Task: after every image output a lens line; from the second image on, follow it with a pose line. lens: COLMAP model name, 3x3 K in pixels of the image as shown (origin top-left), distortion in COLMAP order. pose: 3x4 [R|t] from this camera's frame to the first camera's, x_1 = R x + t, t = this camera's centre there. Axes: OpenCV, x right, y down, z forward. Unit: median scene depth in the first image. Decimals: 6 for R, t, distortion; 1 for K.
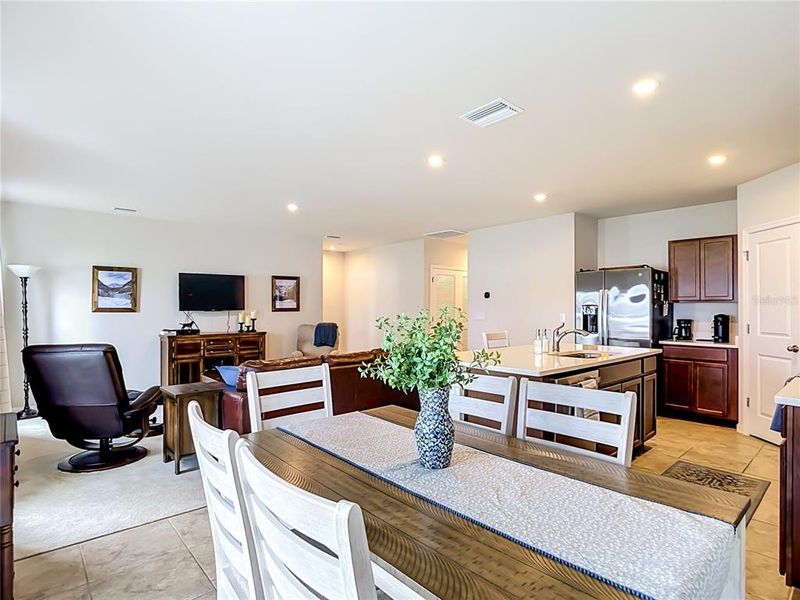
lens RADIAL K [[427.8, 0, 401.7], [0, 427.8, 302.0], [0, 0, 1]] dist [-0.004270, -0.013761]
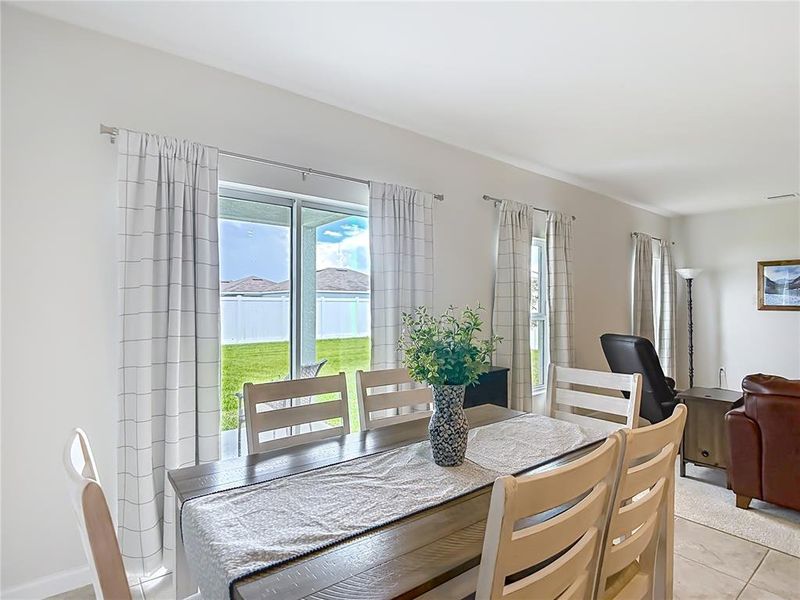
lens RADIAL K [[425.0, 0, 403.7], [0, 425.0, 302.3], [0, 0, 1]] dist [0.002286, -0.019636]
pose [[-0.054966, -0.003986, -0.998480, 0.287783], [0.009824, 0.999941, -0.004533, 0.002548], [0.998440, -0.010058, -0.054924, 0.254536]]
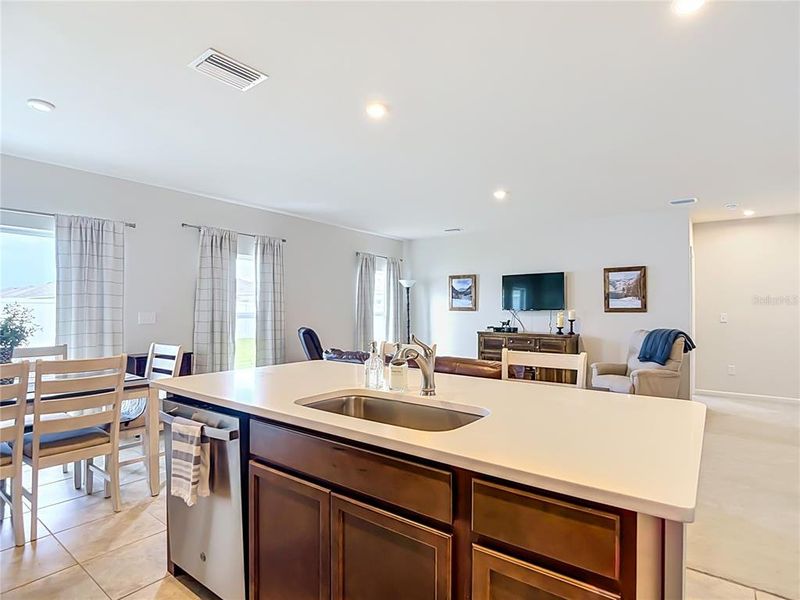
lens RADIAL K [[425.0, 0, 403.7], [0, 425.0, 302.3], [0, 0, 1]] dist [0.002286, -0.019636]
pose [[0.202335, -0.013531, -0.979223, 0.571997], [0.010414, 0.999878, -0.011665, 0.012164], [0.979261, -0.007837, 0.202451, 0.612376]]
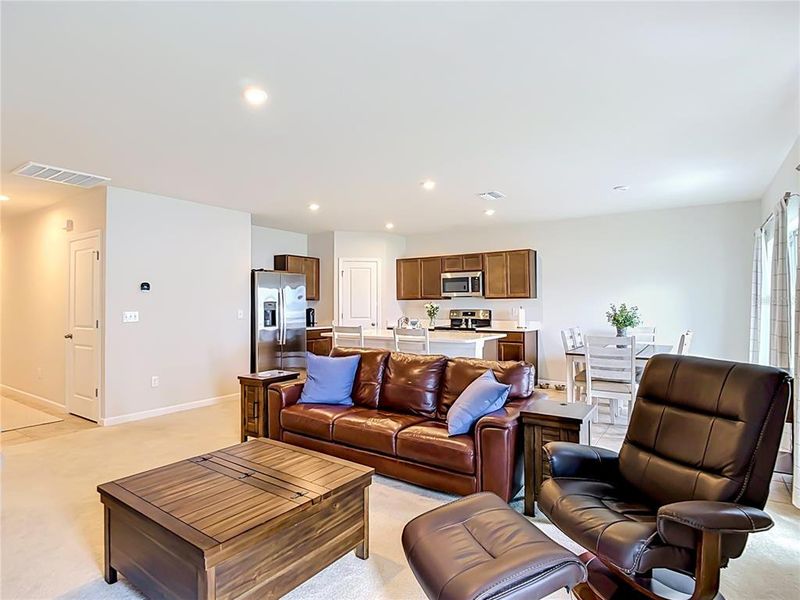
lens RADIAL K [[435.6, 0, 404.7], [0, 435.6, 298.4], [0, 0, 1]] dist [-0.012847, -0.003103]
pose [[-0.245529, 0.009768, 0.969340, -0.768123], [-0.010951, 0.999857, -0.012850, 0.009155], [-0.969327, -0.013770, -0.245387, 0.943547]]
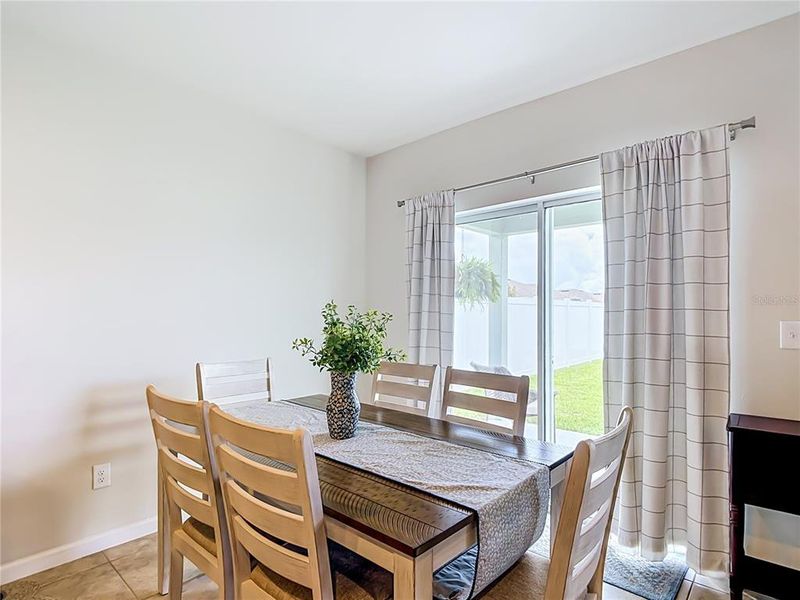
lens RADIAL K [[430.6, 0, 398.9], [0, 430.6, 306.2], [0, 0, 1]] dist [-0.013124, -0.001956]
pose [[-0.994213, -0.004685, -0.107321, 0.013003], [-0.001725, 0.999616, -0.027654, 0.015075], [0.107409, -0.027308, -0.993840, 0.589996]]
